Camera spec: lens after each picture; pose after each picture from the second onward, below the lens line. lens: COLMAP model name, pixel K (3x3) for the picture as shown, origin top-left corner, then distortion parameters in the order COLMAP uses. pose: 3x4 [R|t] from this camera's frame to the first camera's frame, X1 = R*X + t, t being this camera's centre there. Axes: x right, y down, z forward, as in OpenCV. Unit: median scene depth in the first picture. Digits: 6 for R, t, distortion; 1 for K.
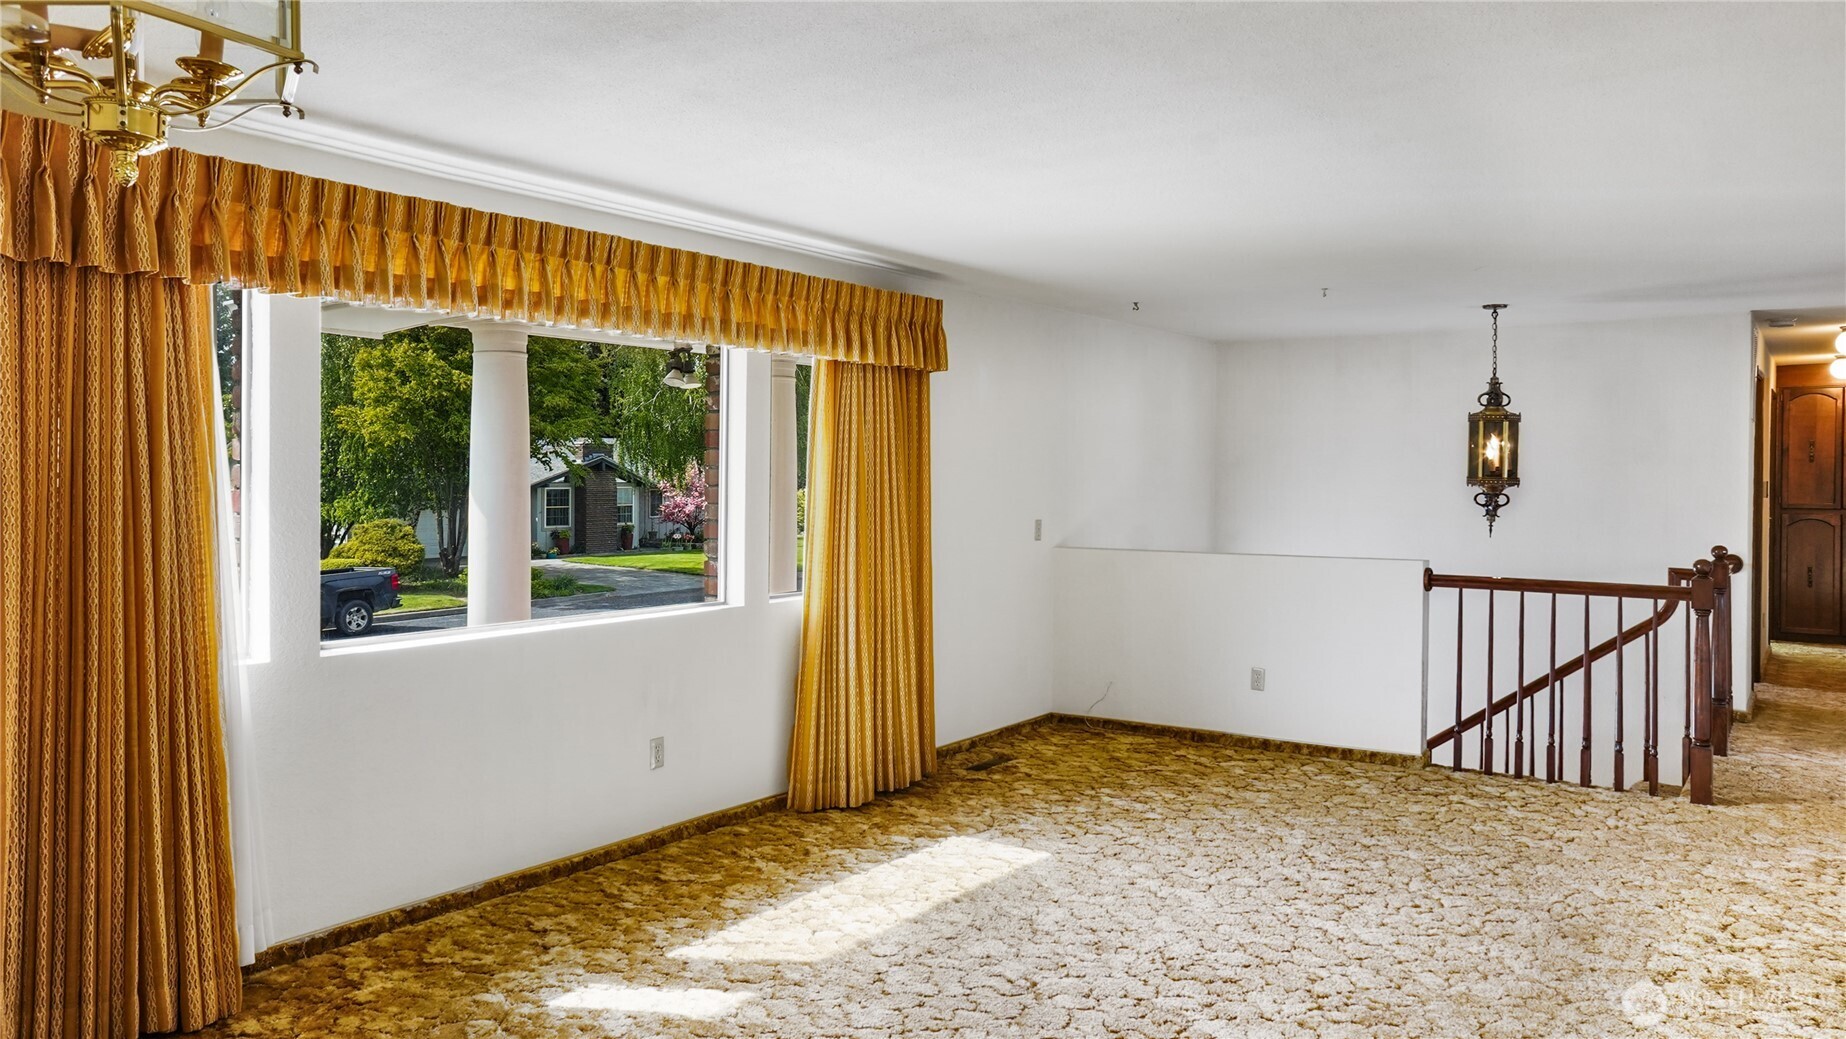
lens RADIAL K [[1254.8, 0, 912.0], [0, 1254.8, 493.1], [0, 0, 1]] dist [-0.061910, 0.068435]
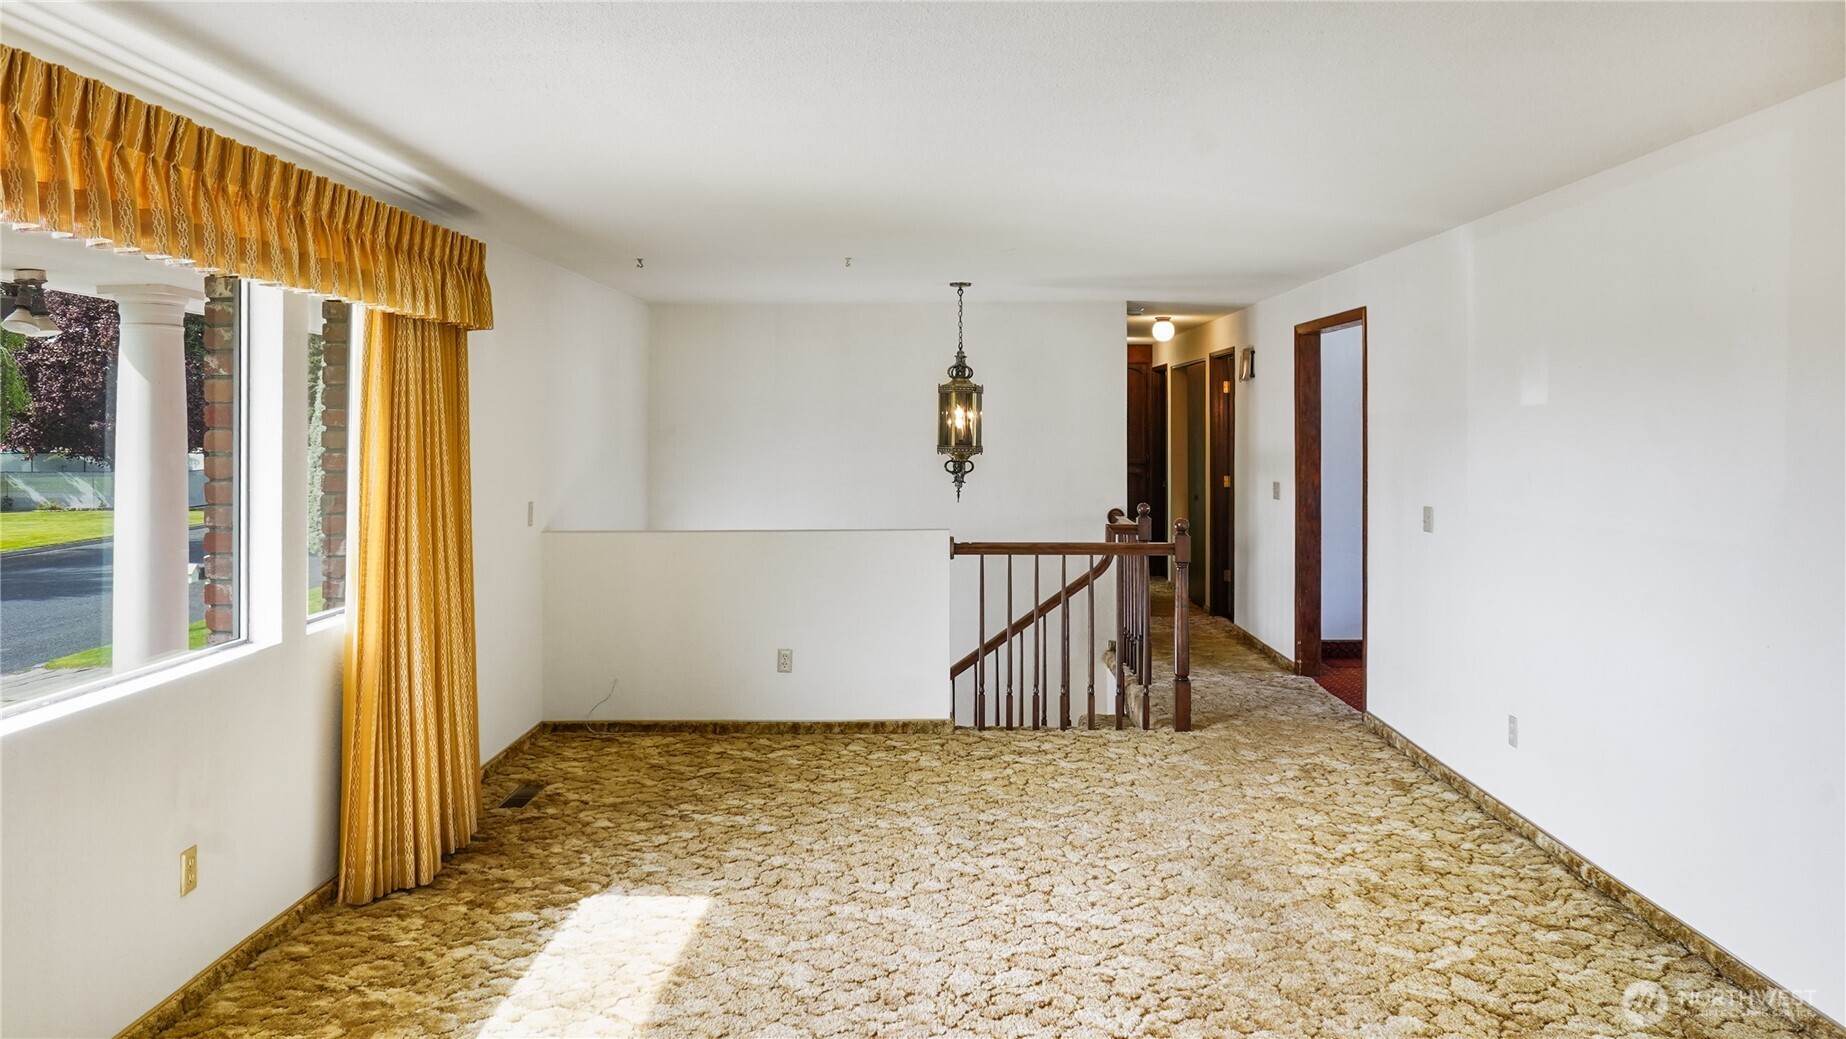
lens RADIAL K [[1254.8, 0, 912.0], [0, 1254.8, 493.1], [0, 0, 1]] dist [-0.061910, 0.068435]
pose [[0.827163, -0.031945, 0.561054, -0.224570], [0.014198, 0.999252, 0.035963, -0.016257], [-0.561783, -0.021782, 0.826998, 0.197688]]
